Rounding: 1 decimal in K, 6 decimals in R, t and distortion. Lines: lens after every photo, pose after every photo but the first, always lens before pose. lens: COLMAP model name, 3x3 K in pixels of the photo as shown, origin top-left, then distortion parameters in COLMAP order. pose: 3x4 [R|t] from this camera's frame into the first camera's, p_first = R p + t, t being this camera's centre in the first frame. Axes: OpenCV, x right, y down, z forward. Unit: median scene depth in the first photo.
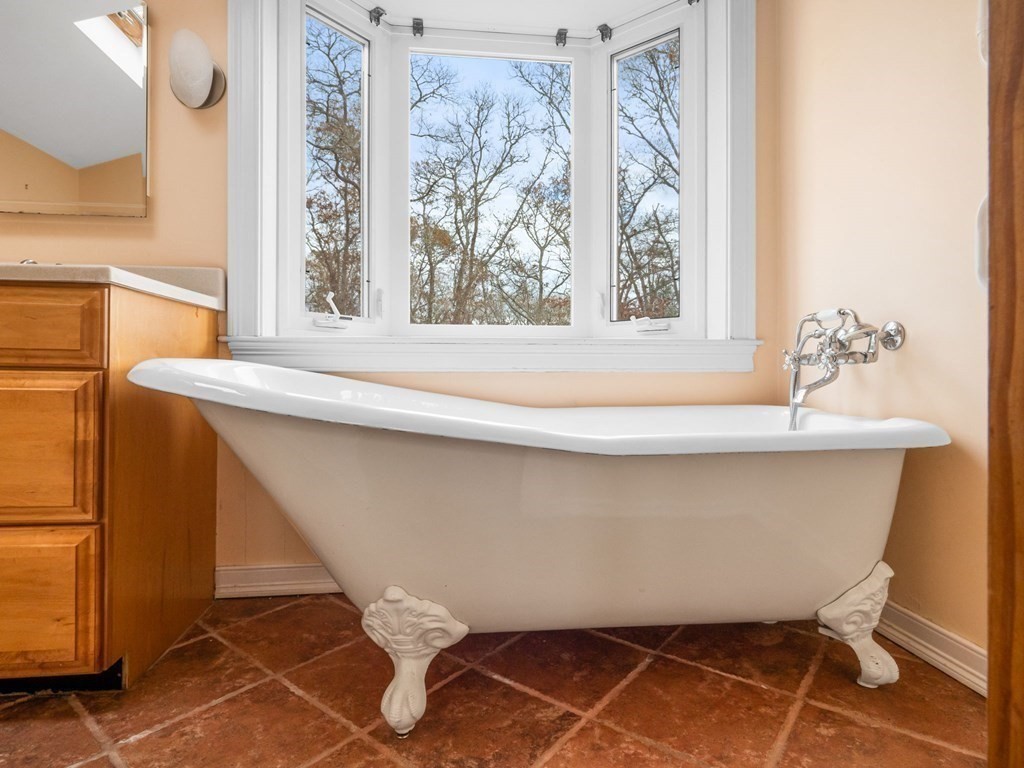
lens RADIAL K [[571.0, 0, 508.2], [0, 571.0, 358.9], [0, 0, 1]] dist [0.001538, -0.001215]
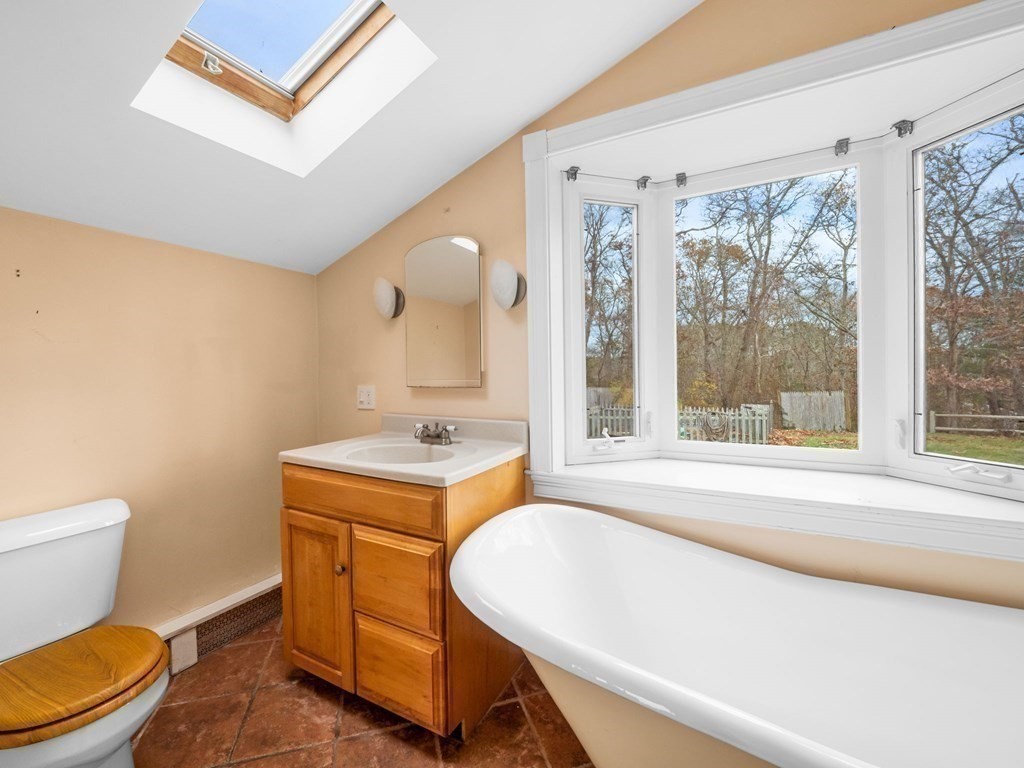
lens RADIAL K [[433.8, 0, 496.4], [0, 433.8, 370.0], [0, 0, 1]] dist [0.000374, -0.000624]
pose [[0.813808, -0.010103, -0.581046, 0.075114], [0.021190, 0.999700, 0.012296, -0.386028], [0.580747, -0.022319, 0.813778, 0.122664]]
